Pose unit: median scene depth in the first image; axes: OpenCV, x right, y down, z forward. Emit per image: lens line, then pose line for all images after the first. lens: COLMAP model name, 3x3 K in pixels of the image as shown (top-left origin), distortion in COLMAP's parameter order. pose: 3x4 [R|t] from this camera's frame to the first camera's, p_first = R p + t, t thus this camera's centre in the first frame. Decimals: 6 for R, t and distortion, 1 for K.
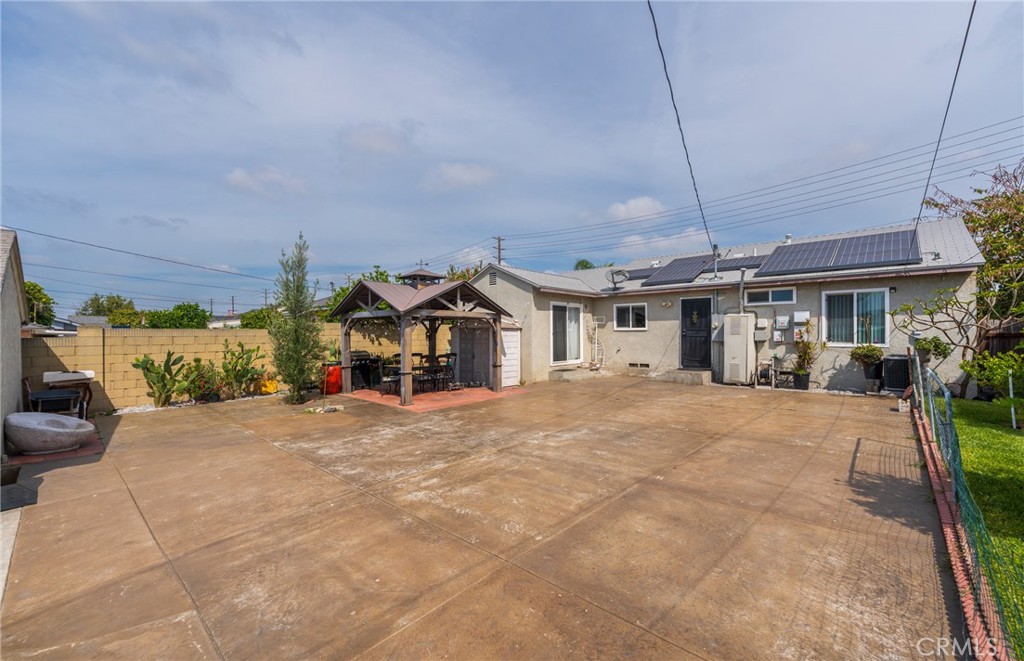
lens RADIAL K [[414.7, 0, 512.0], [0, 414.7, 330.5], [0, 0, 1]] dist [0.000871, -0.000141]
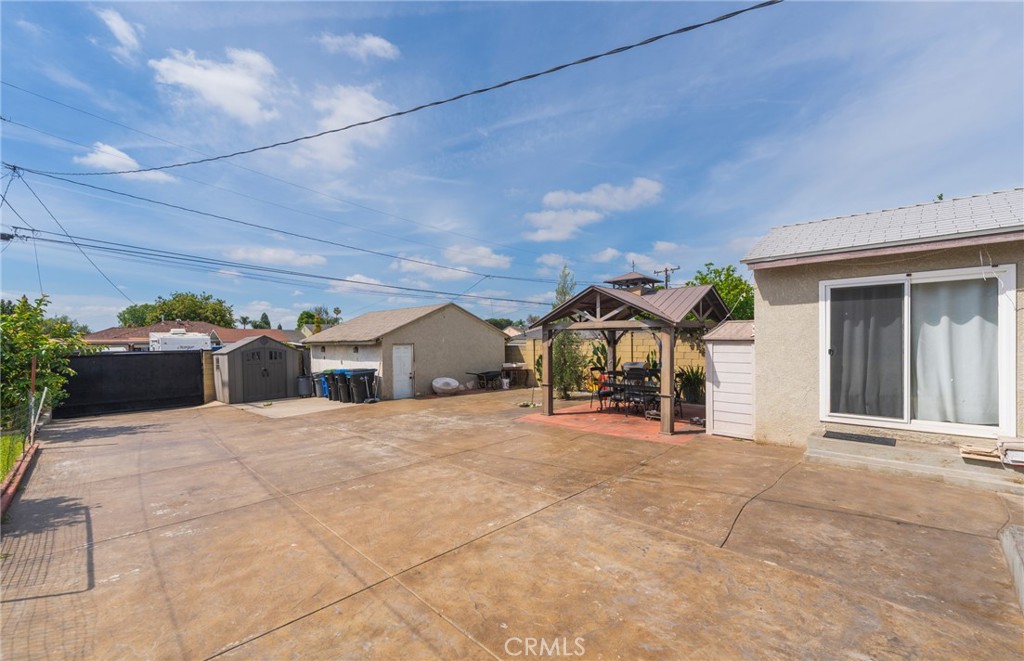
lens RADIAL K [[418.8, 0, 509.8], [0, 418.8, 343.4], [0, 0, 1]] dist [0.002012, 0.000077]
pose [[-0.032423, 0.015992, -0.999346, 1.007255], [0.018713, 0.999706, 0.015391, -0.026047], [0.999299, -0.018202, -0.032713, 1.160887]]
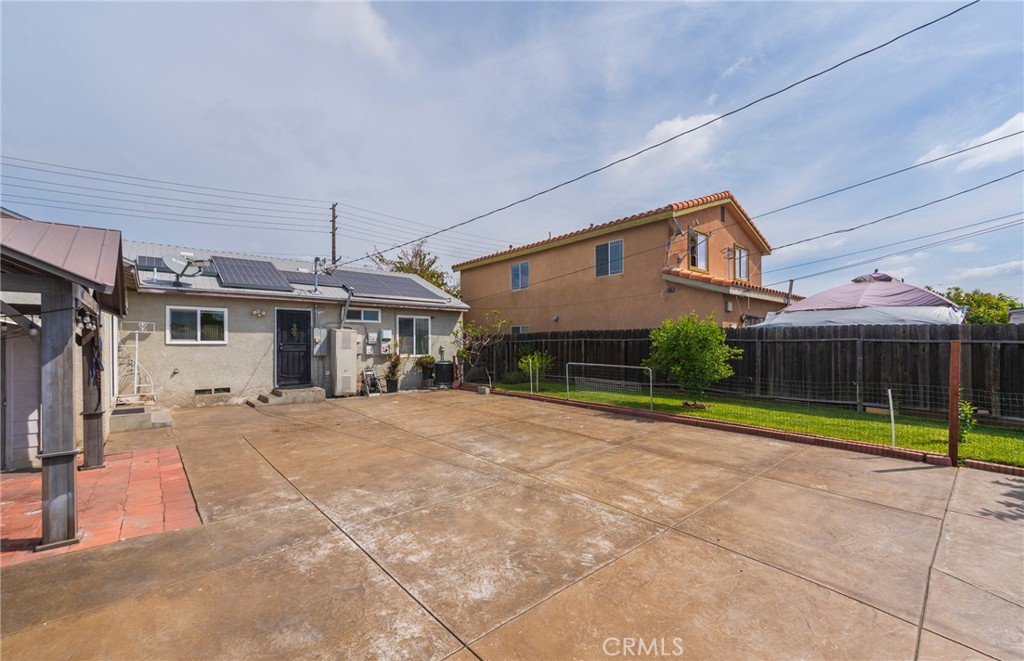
lens RADIAL K [[418.8, 0, 509.8], [0, 418.8, 343.4], [0, 0, 1]] dist [0.002012, 0.000077]
pose [[0.113707, 0.010022, 0.993464, -0.710541], [-0.000297, 0.999949, -0.010053, 0.009953], [-0.993514, 0.000848, 0.113704, 0.697495]]
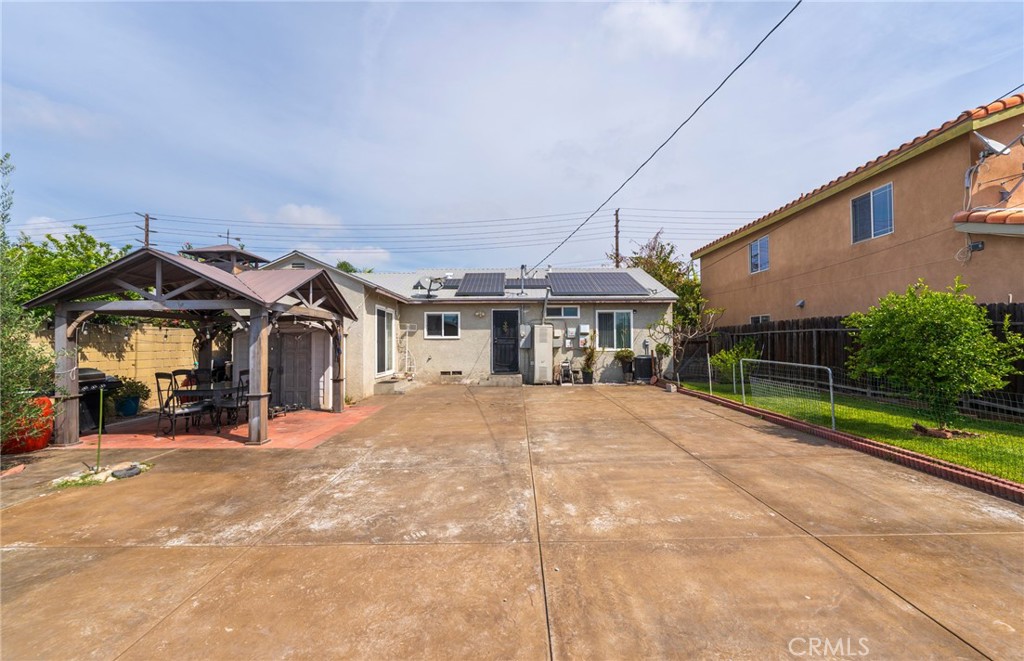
lens RADIAL K [[414.7, 0, 512.0], [0, 414.7, 330.5], [0, 0, 1]] dist [0.000871, -0.000141]
pose [[0.733858, 0.022966, 0.678915, -0.508698], [-0.001963, 0.999496, -0.031689, 0.021319], [-0.679300, 0.021923, 0.733533, 0.276705]]
